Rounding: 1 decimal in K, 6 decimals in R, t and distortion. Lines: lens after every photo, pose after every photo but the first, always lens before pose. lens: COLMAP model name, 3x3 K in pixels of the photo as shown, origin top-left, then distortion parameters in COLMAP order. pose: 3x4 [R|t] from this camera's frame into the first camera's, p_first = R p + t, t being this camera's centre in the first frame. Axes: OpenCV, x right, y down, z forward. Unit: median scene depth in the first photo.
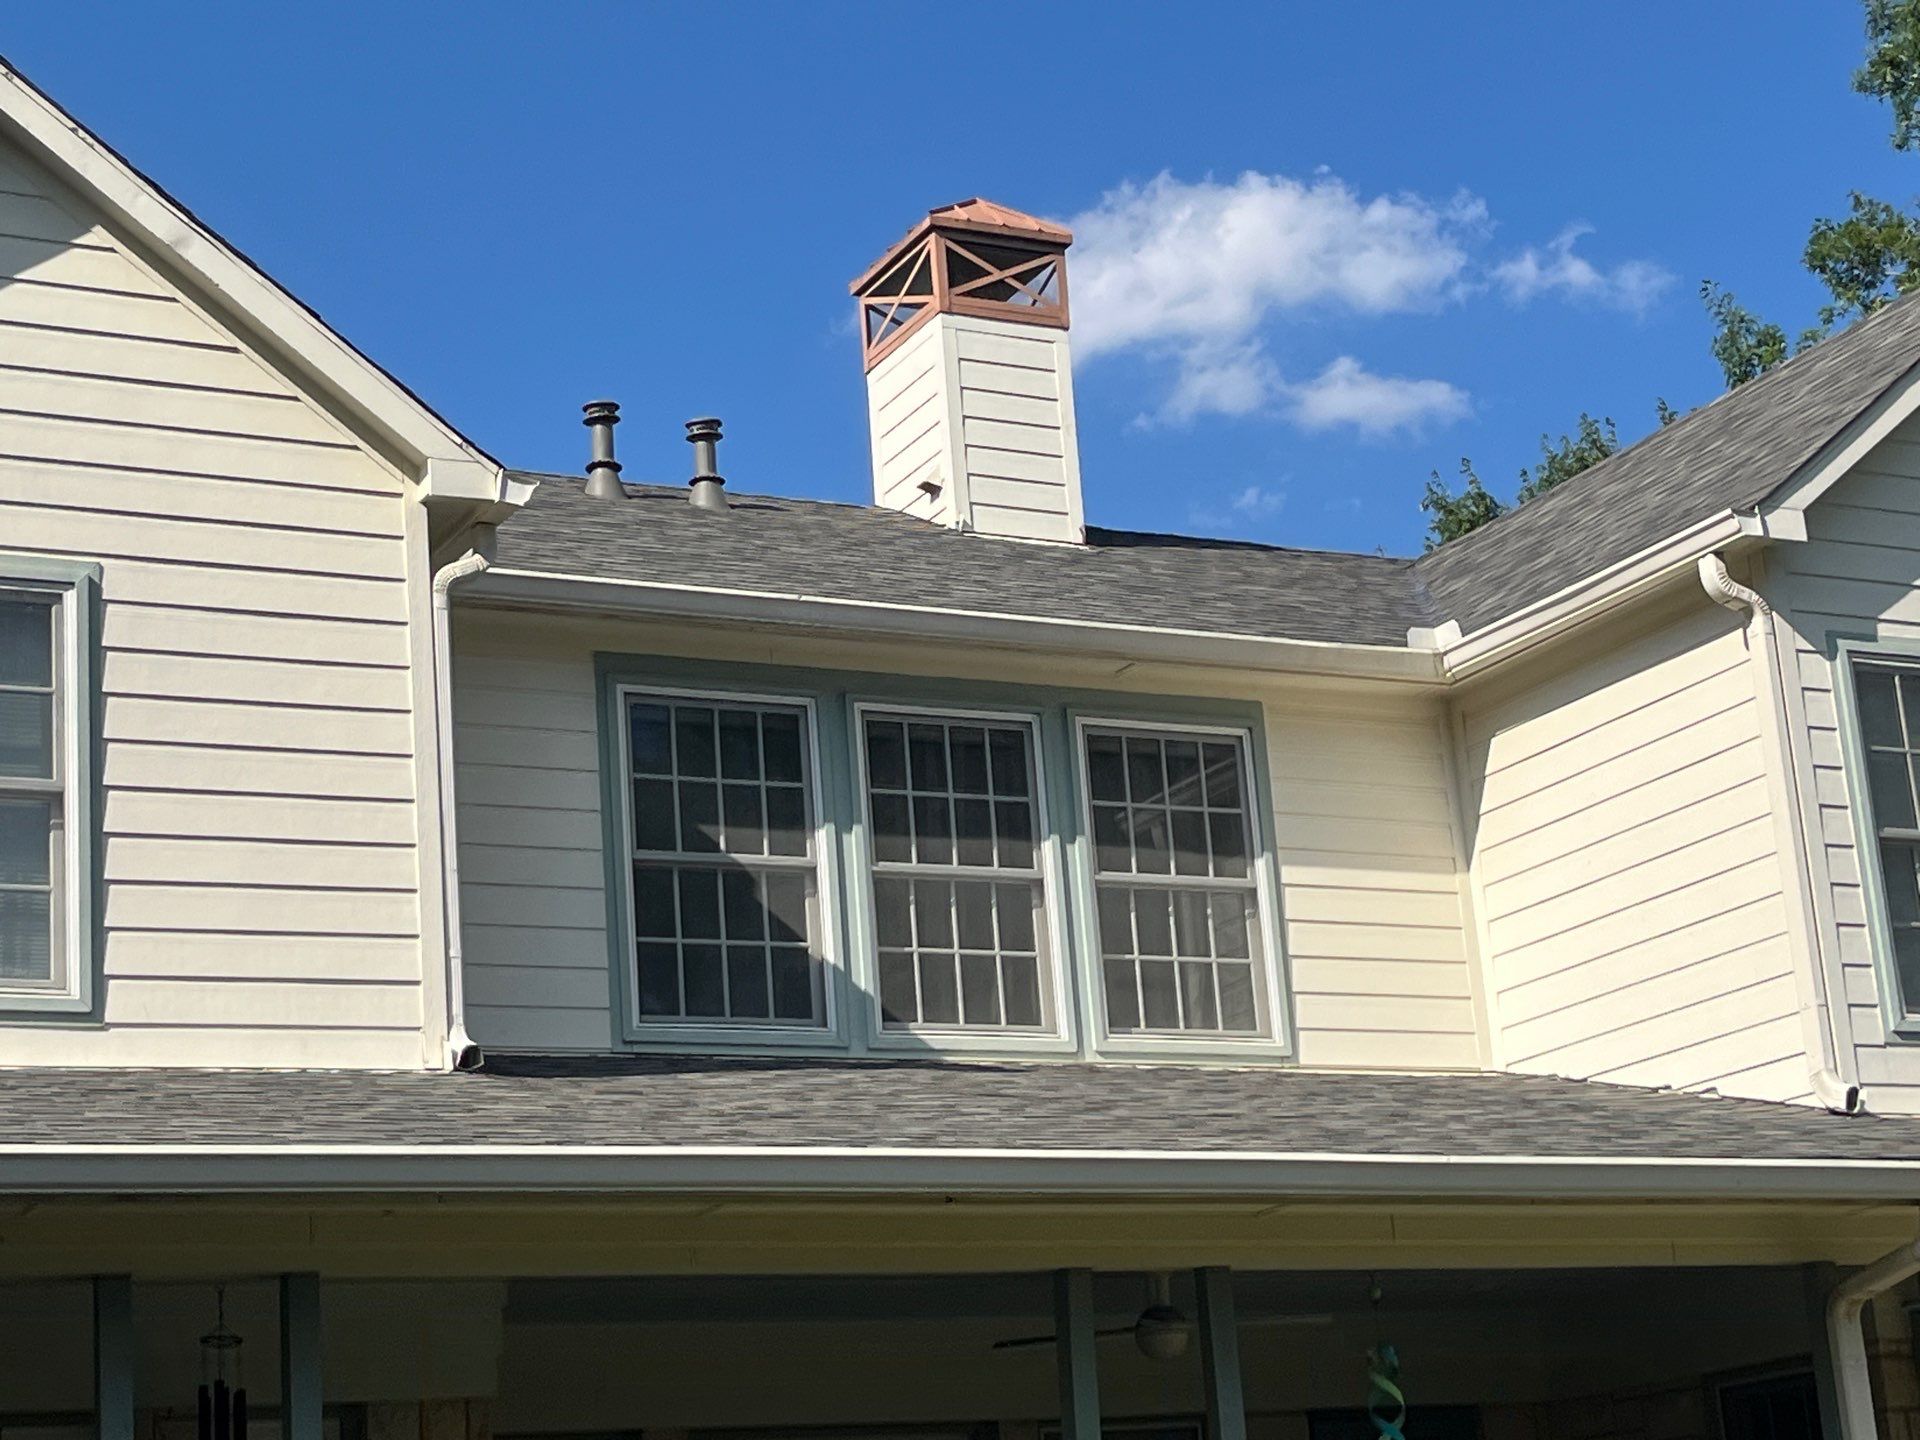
lens RADIAL K [[3564.4, 0, 960.0], [0, 3564.4, 720.0], [0, 0, 1]] dist [0.169449, -0.007086]
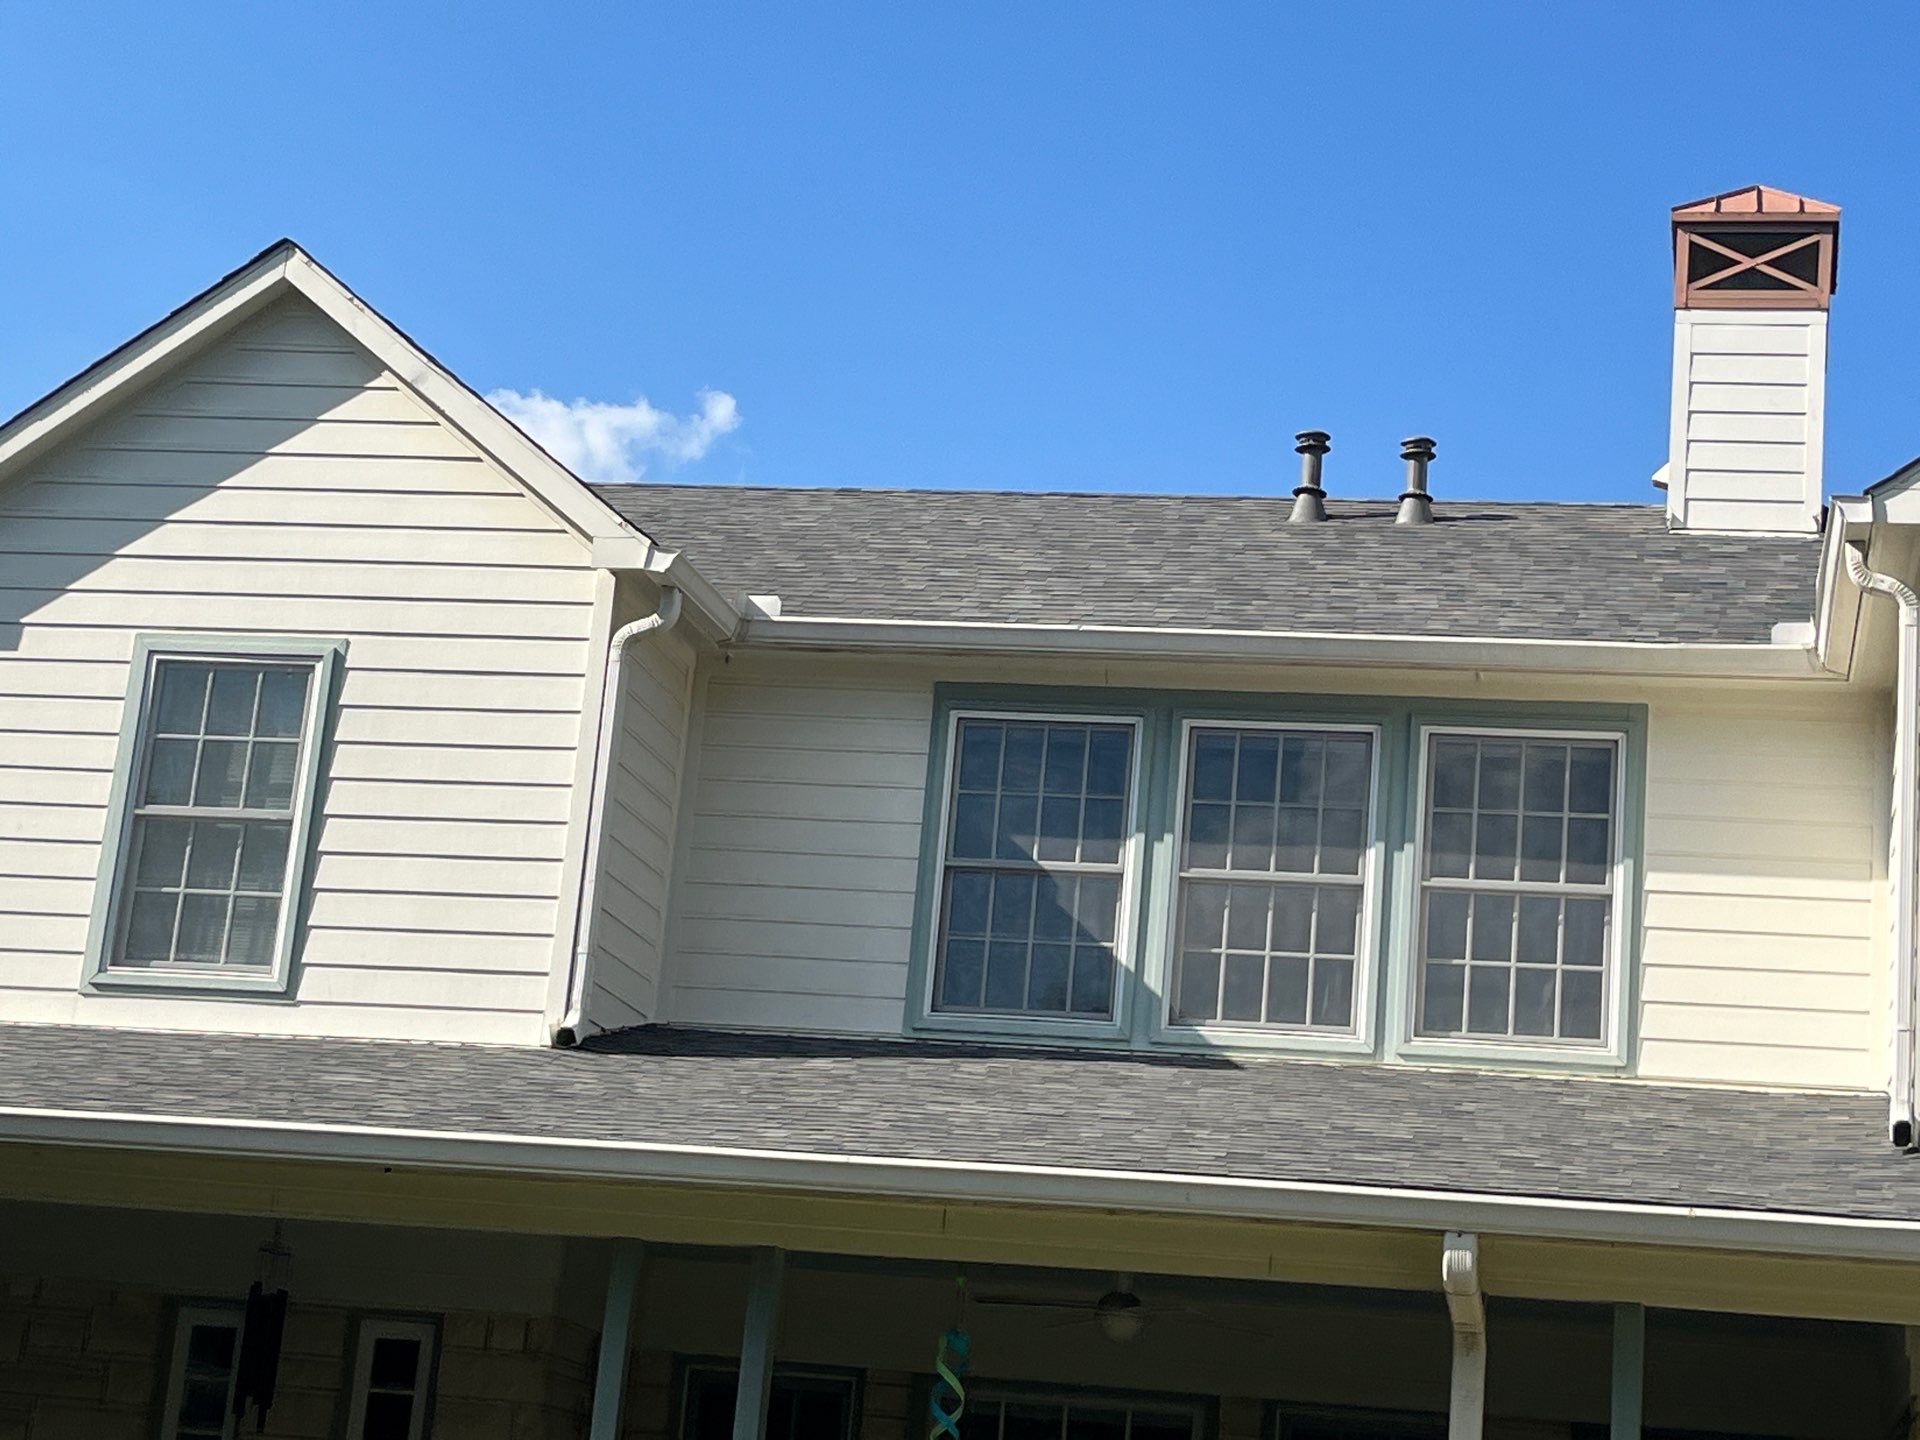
lens RADIAL K [[3413.7, 0, 960.0], [0, 3413.7, 720.0], [0, 0, 1]] dist [0.207229, -0.972088]
pose [[0.775023, -0.022519, -0.631532, 0.575609], [0.030168, 0.999544, 0.001381, -0.008394], [0.631212, -0.020123, 0.775349, 0.160852]]
